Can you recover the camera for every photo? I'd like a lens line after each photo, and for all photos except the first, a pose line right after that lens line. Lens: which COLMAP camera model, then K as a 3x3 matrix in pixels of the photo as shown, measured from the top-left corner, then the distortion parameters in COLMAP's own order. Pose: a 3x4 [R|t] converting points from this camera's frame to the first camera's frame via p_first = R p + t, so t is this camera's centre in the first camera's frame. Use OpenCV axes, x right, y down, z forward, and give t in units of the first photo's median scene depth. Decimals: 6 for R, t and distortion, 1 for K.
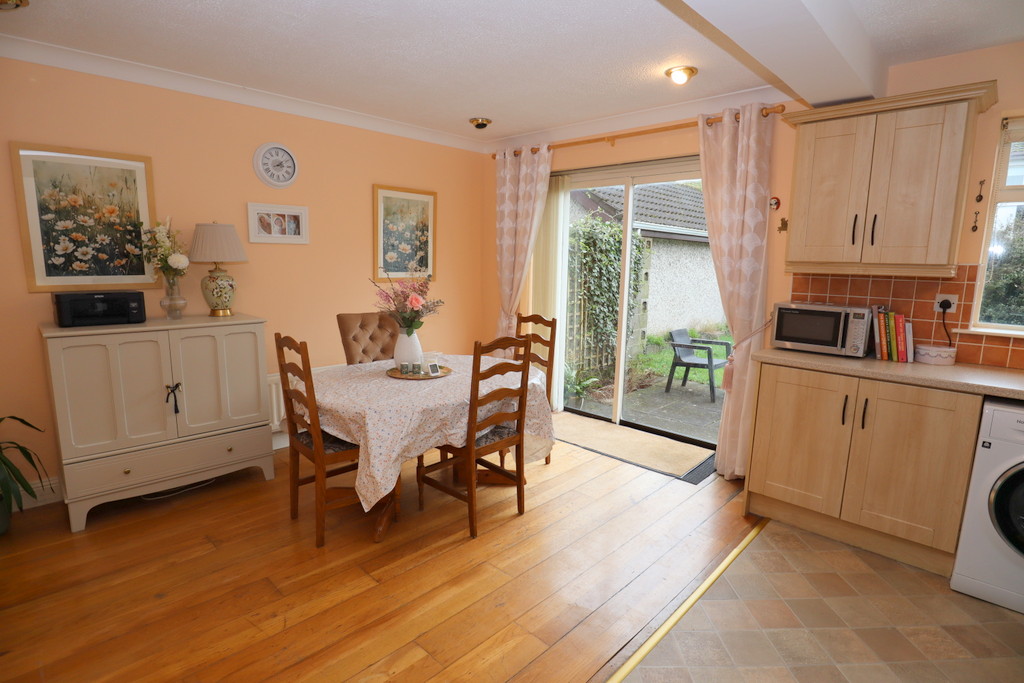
lens RADIAL K [[512.8, 0, 514.0], [0, 512.8, 345.8], [0, 0, 1]] dist [-0.040145, 0.009072]
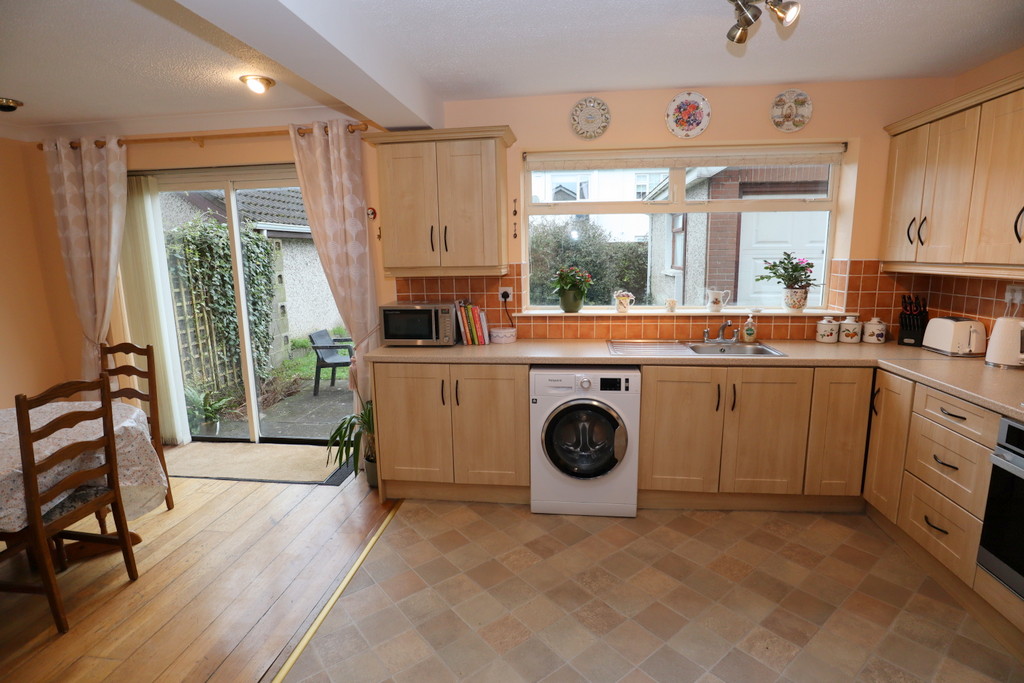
lens RADIAL K [[512.8, 0, 511.7], [0, 512.8, 344.4], [0, 0, 1]] dist [-0.040145, 0.009072]
pose [[0.798804, -0.136118, 0.585990, 0.083992], [0.129939, 0.990112, 0.052861, -0.023494], [-0.587391, 0.033917, 0.808592, -0.061879]]
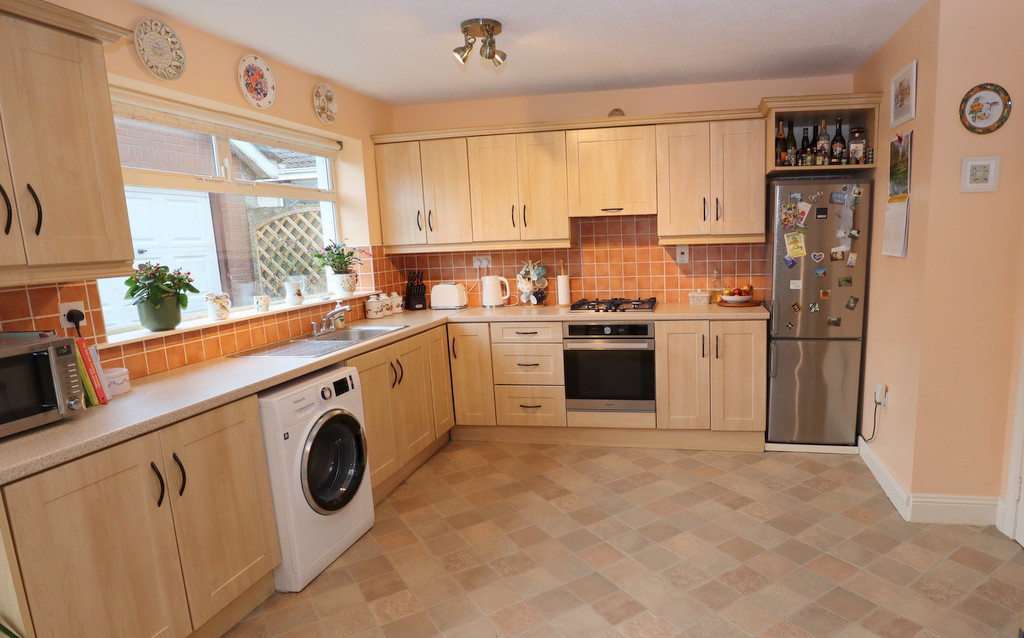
lens RADIAL K [[597.9, 0, 584.3], [0, 597.9, 334.9], [0, 0, 1]] dist [-0.006991, 0.002954]
pose [[-0.540932, -0.136344, 0.829942, -0.235763], [0.168512, 0.949195, 0.265766, -0.150774], [-0.824012, 0.283617, -0.490475, 0.768246]]
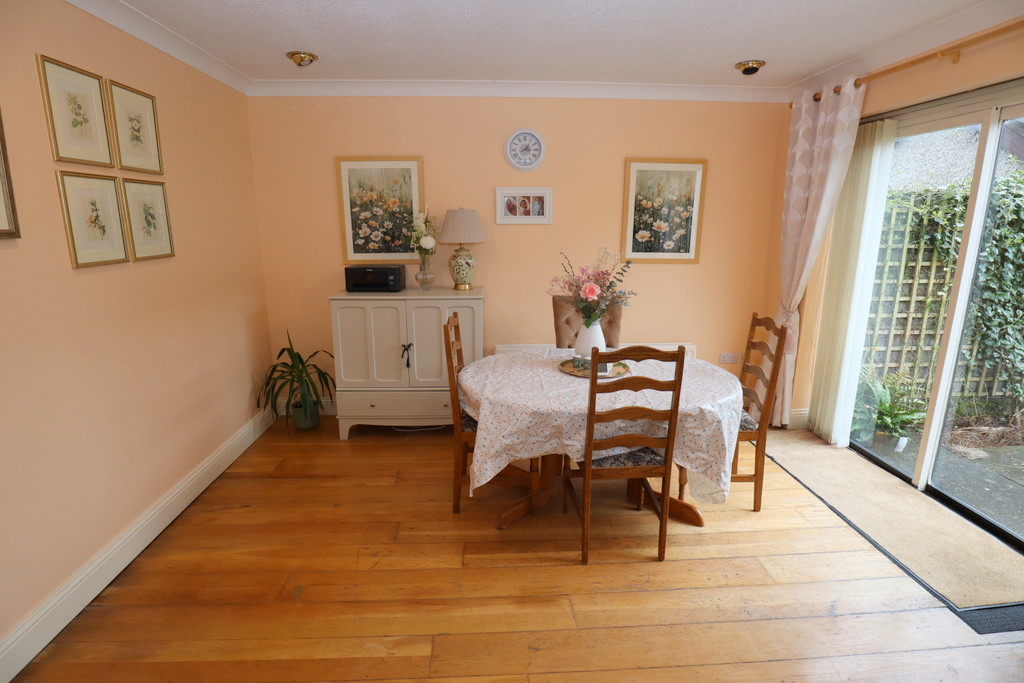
lens RADIAL K [[512.8, 0, 513.4], [0, 512.8, 341.6], [0, 0, 1]] dist [-0.040145, 0.009072]
pose [[0.734149, 0.140336, -0.664328, 0.340766], [-0.101206, 0.990095, 0.097311, -0.076241], [0.671404, -0.004207, 0.741080, 0.240578]]
